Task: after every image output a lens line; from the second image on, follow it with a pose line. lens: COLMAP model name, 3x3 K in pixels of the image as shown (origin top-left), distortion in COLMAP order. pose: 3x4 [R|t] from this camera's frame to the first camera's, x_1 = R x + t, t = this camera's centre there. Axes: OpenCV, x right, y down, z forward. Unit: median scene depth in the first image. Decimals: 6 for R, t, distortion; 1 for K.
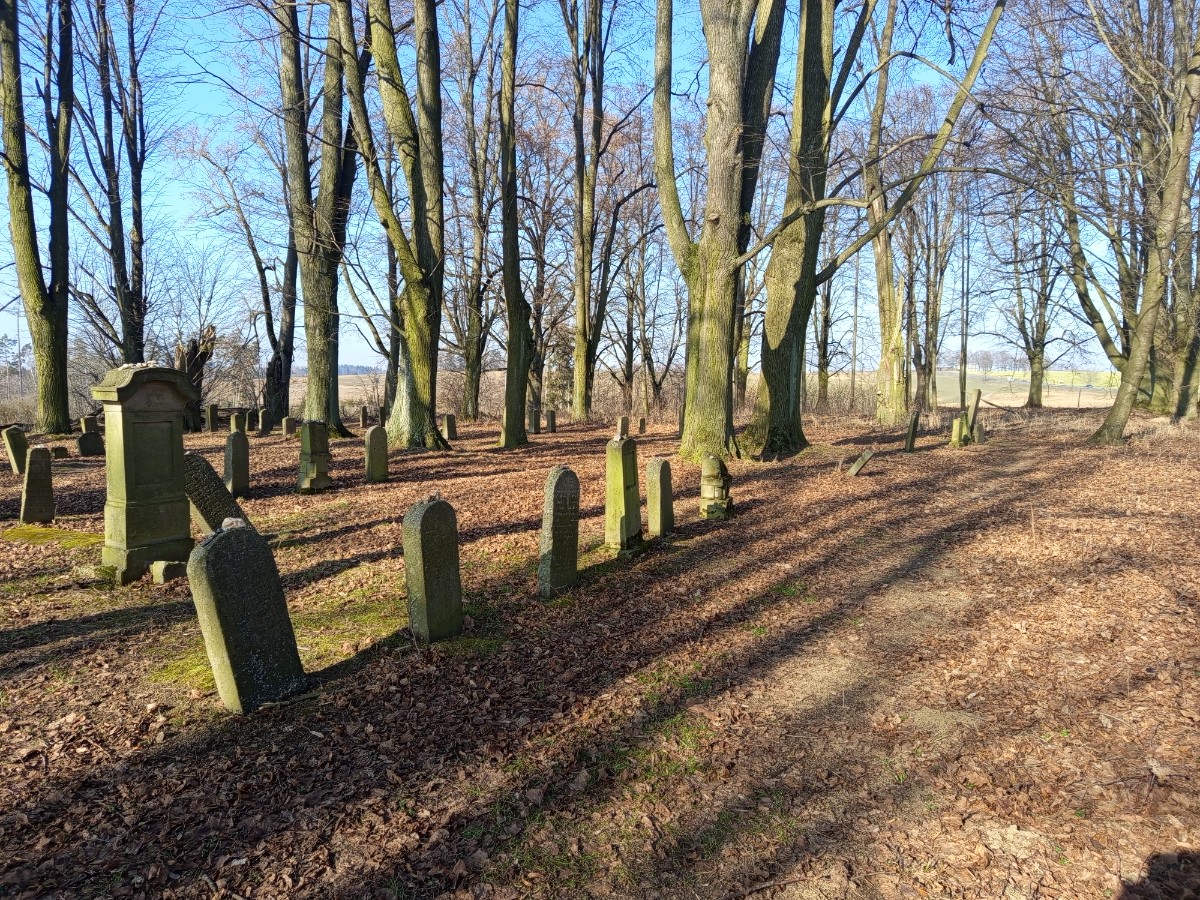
lens RADIAL K [[824.5, 0, 597.4], [0, 824.5, 449.9], [0, 0, 1]] dist [0.052975, -0.073929]
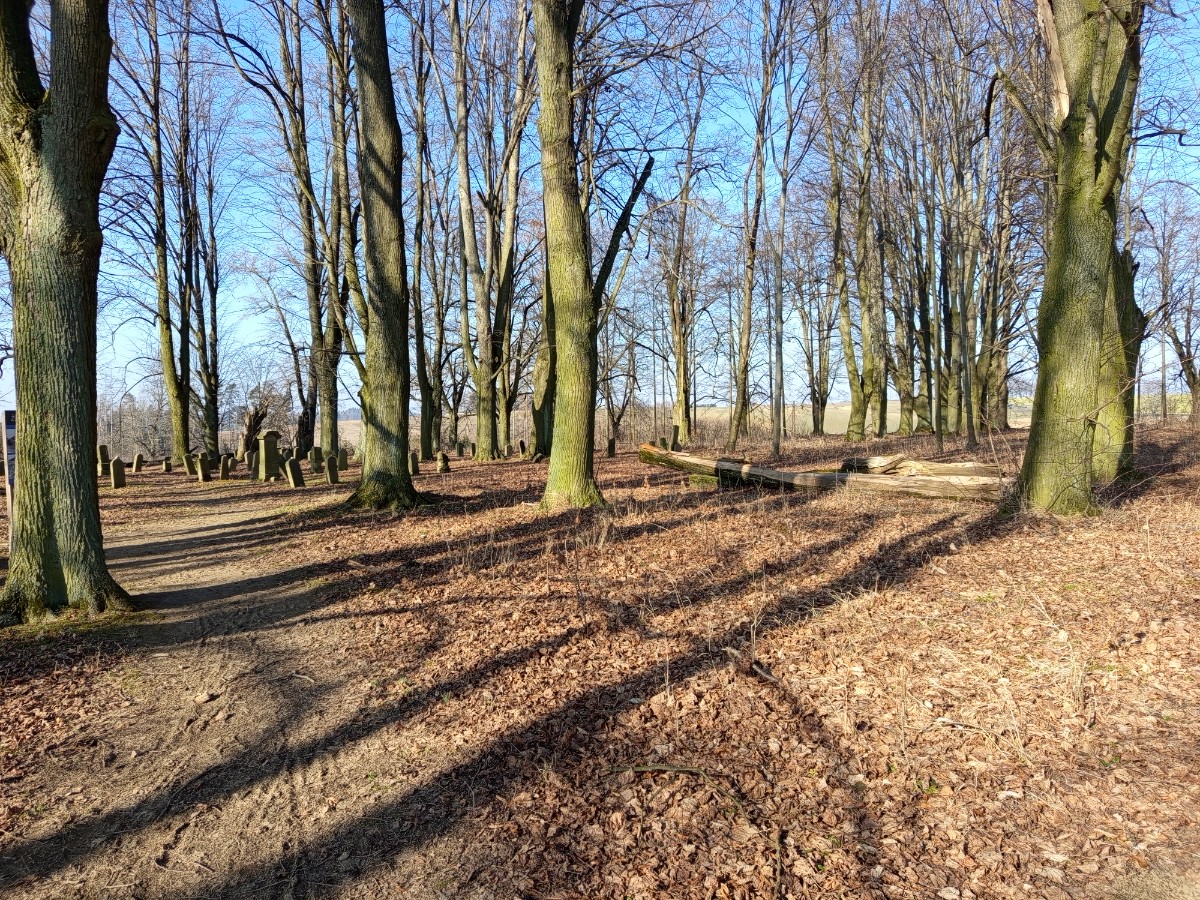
lens RADIAL K [[824.5, 0, 597.4], [0, 824.5, 449.9], [0, 0, 1]] dist [0.052975, -0.073929]
pose [[0.999224, -0.024616, -0.030746, 0.393518], [0.023297, 0.998823, -0.042544, 0.064650], [0.031757, 0.041795, 0.998621, -1.010463]]
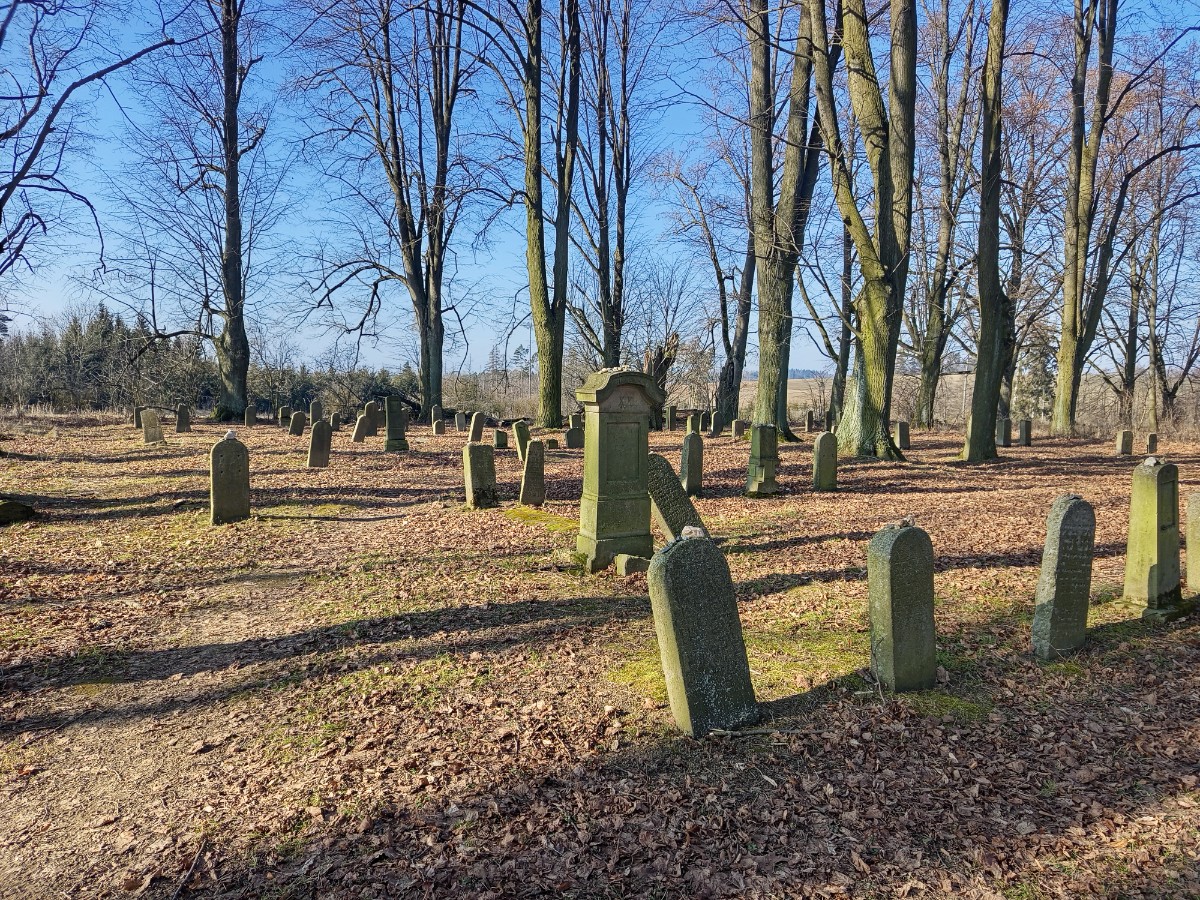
lens RADIAL K [[824.5, 0, 597.4], [0, 824.5, 449.9], [0, 0, 1]] dist [0.052975, -0.073929]
pose [[0.866352, 0.048499, -0.497074, -0.015898], [-0.051019, 0.998661, 0.008517, -0.002311], [0.496821, 0.017982, 0.867666, 0.028793]]
